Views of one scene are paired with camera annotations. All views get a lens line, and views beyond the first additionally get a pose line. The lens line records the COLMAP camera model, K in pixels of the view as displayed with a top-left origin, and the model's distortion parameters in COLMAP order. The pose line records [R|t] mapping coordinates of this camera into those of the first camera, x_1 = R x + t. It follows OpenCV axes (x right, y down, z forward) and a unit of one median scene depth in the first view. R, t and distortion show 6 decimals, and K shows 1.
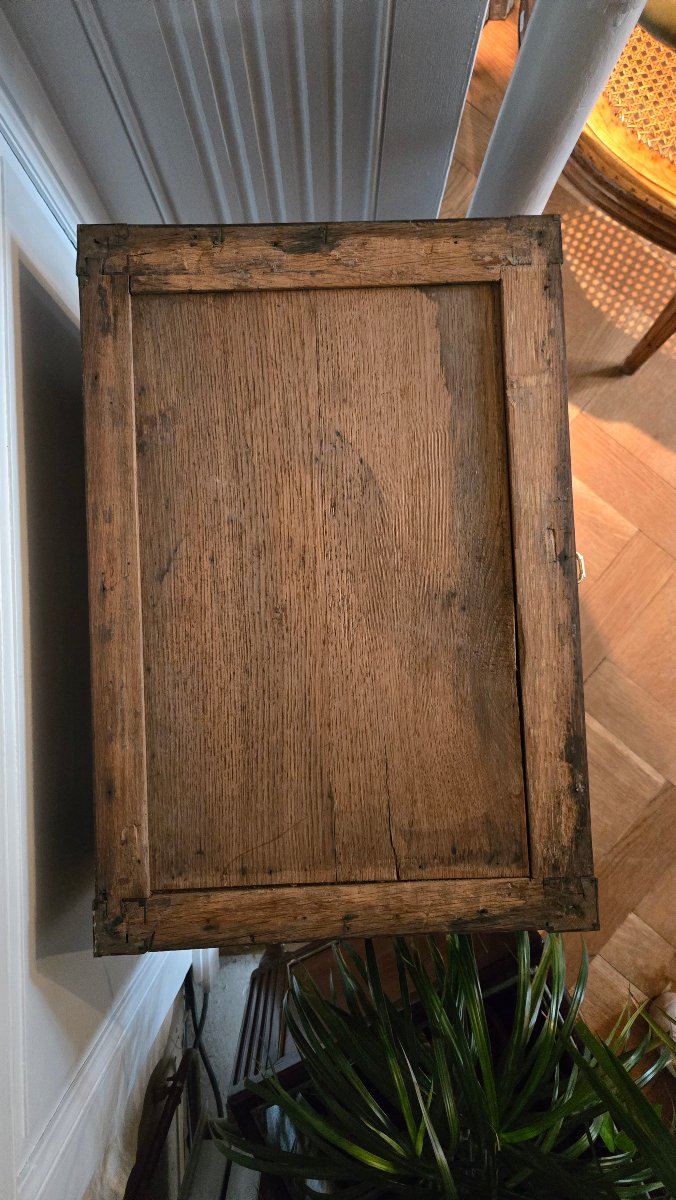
lens RADIAL K [[811.9, 0, 337.8], [0, 811.9, 597.6], [0, 0, 1]] dist [0.046959, -0.040381]
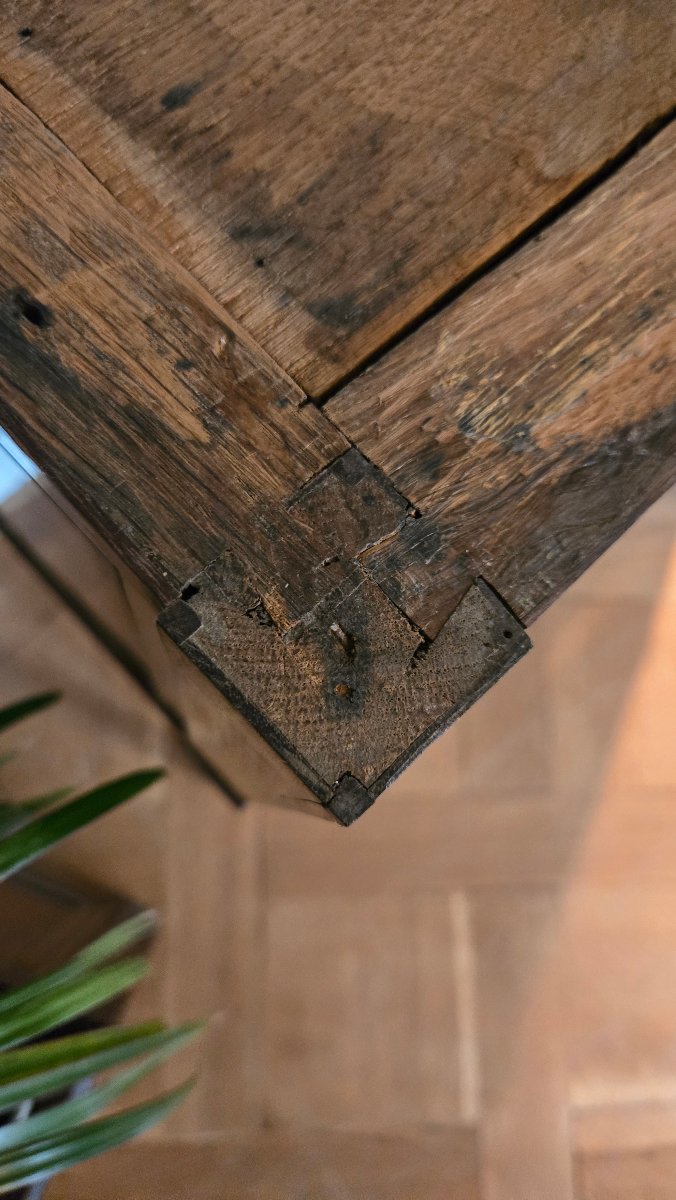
lens RADIAL K [[811.9, 0, 340.9], [0, 811.9, 603.4], [0, 0, 1]] dist [0.046959, -0.040381]
pose [[0.660129, 0.742030, -0.116713, 0.301469], [-0.747166, 0.632664, -0.203664, 0.410809], [-0.077284, 0.221649, 0.972059, 0.809499]]
